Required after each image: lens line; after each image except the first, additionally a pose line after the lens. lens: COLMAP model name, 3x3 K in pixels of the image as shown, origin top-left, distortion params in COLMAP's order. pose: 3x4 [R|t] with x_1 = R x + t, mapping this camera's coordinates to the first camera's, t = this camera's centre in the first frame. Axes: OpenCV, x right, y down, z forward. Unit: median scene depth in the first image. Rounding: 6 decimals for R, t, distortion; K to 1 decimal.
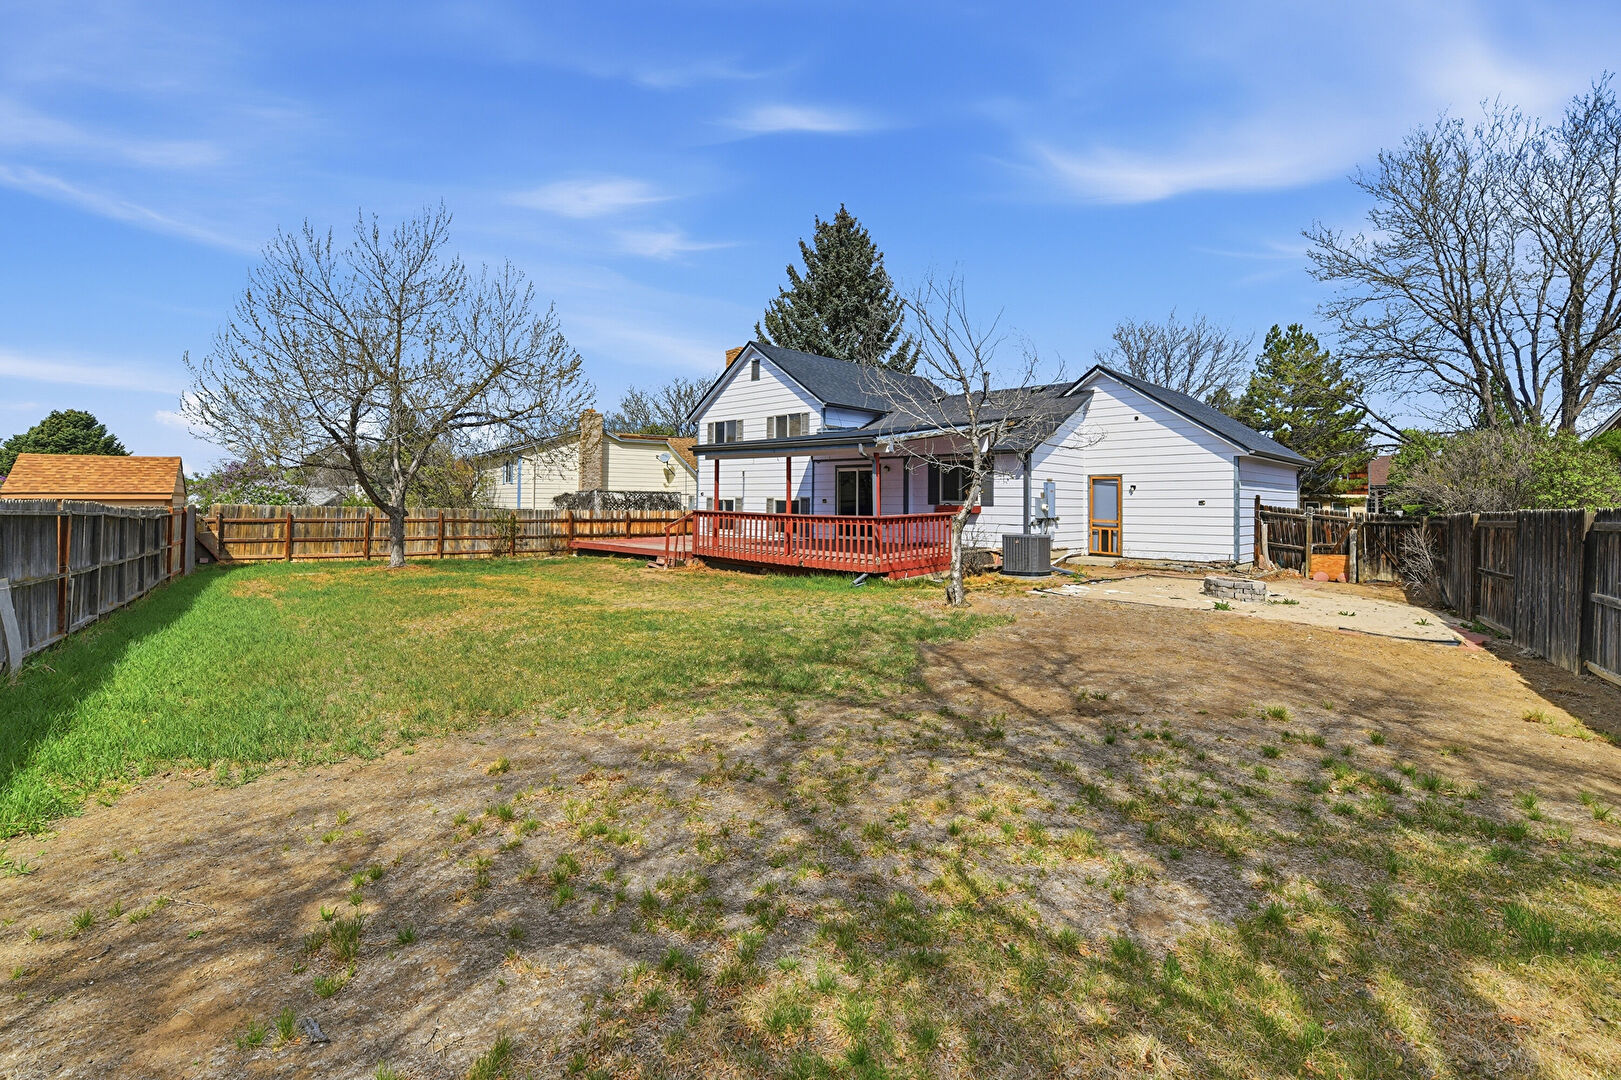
lens RADIAL K [[724.3, 0, 806.8], [0, 724.3, 517.3], [0, 0, 1]] dist [-0.000175, -0.011680]
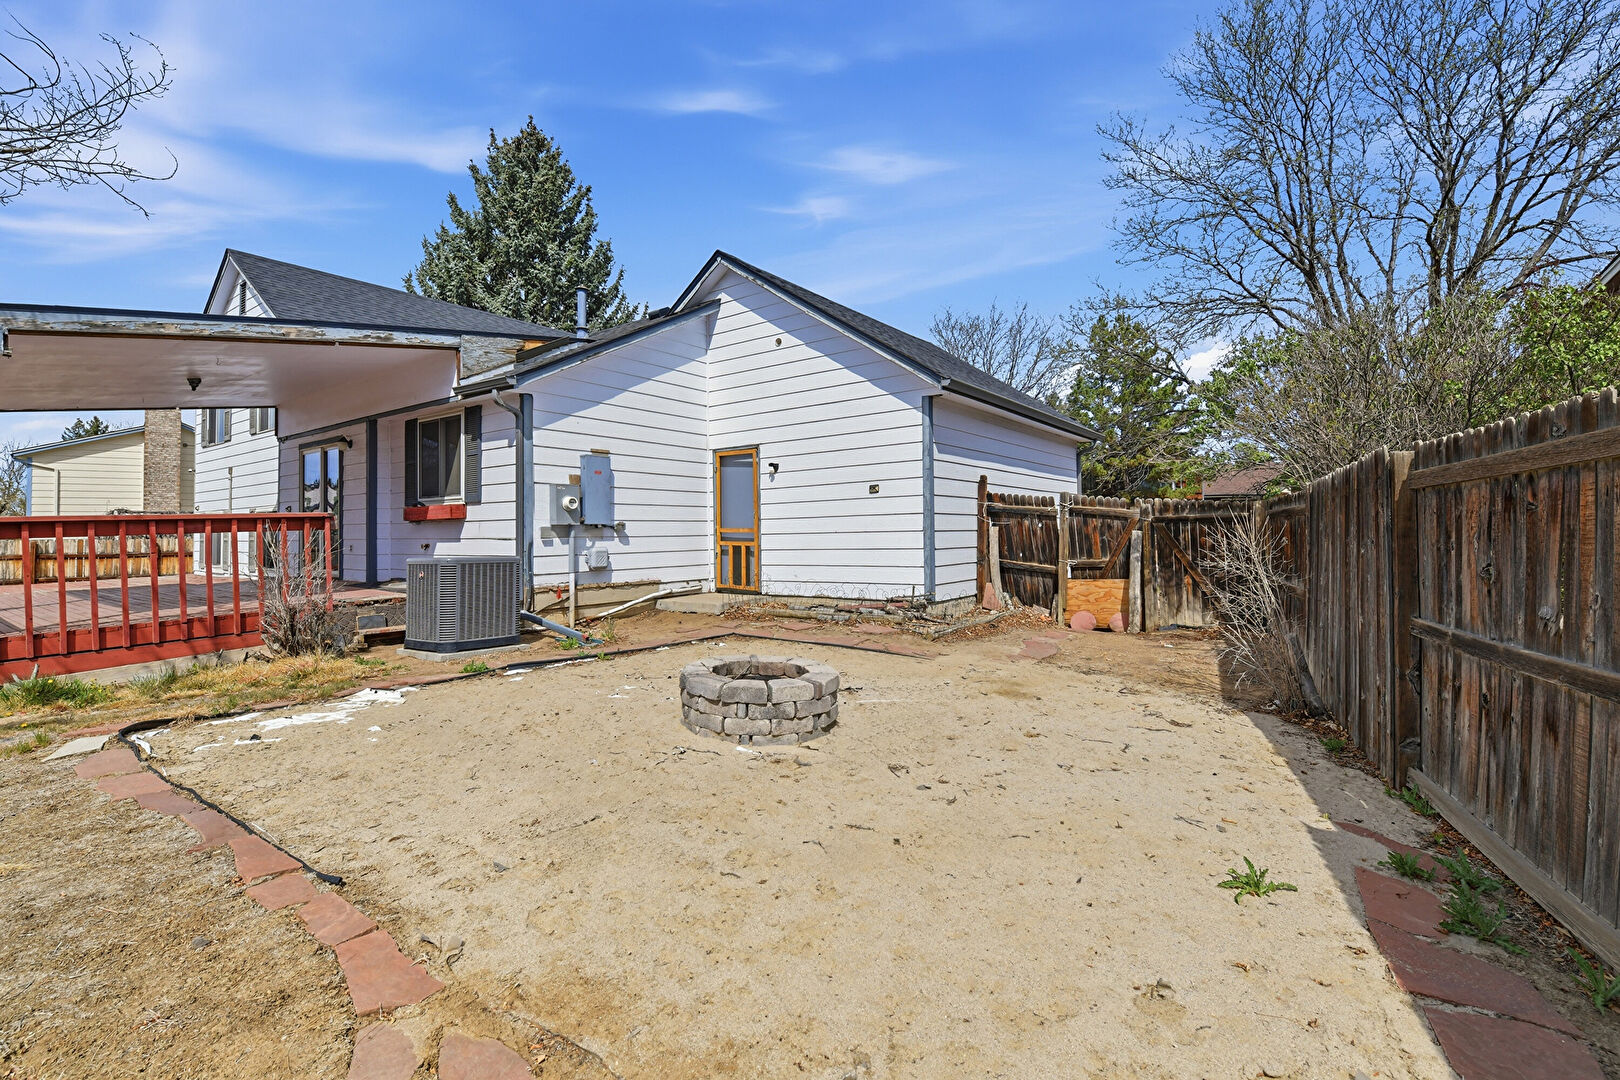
lens RADIAL K [[697.3, 0, 811.7], [0, 697.3, 557.2], [0, 0, 1]] dist [0.001796, -0.011440]
pose [[0.990199, -0.027827, 0.136861, 0.420764], [0.026019, 0.999549, 0.014987, 0.020883], [-0.137217, -0.011279, 0.990477, 0.488619]]
